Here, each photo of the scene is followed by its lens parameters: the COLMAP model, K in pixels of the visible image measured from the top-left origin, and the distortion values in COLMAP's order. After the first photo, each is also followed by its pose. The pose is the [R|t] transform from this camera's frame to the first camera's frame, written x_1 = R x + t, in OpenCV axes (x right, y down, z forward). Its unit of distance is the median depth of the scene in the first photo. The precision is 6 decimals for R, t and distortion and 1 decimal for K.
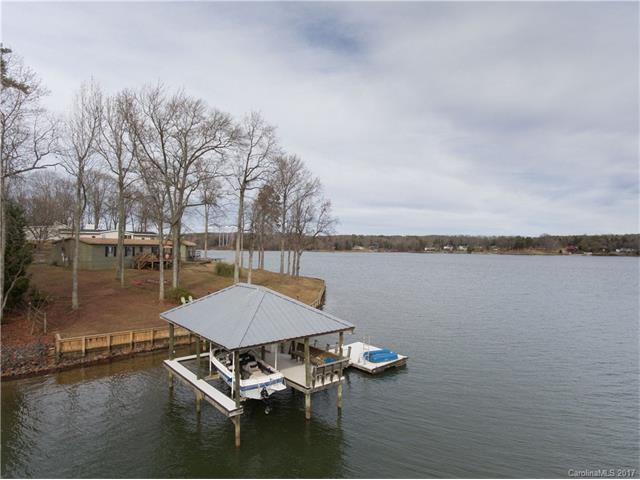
lens RADIAL K [[375.5, 0, 322.3], [0, 375.5, 237.5], [0, 0, 1]] dist [0.000241, 0.000479]
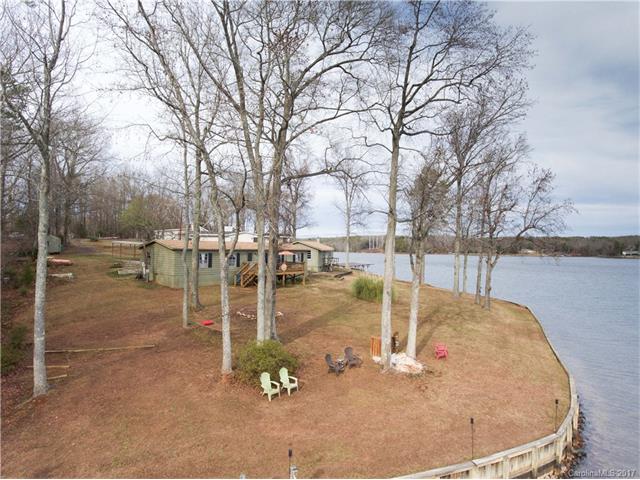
lens RADIAL K [[375.5, 0, 322.3], [0, 375.5, 237.5], [0, 0, 1]] dist [0.000241, 0.000479]
pose [[0.923268, -0.009366, -0.384042, -0.078716], [0.006713, 0.999943, -0.008249, 0.001979], [0.384097, 0.005039, 0.923279, 0.351256]]
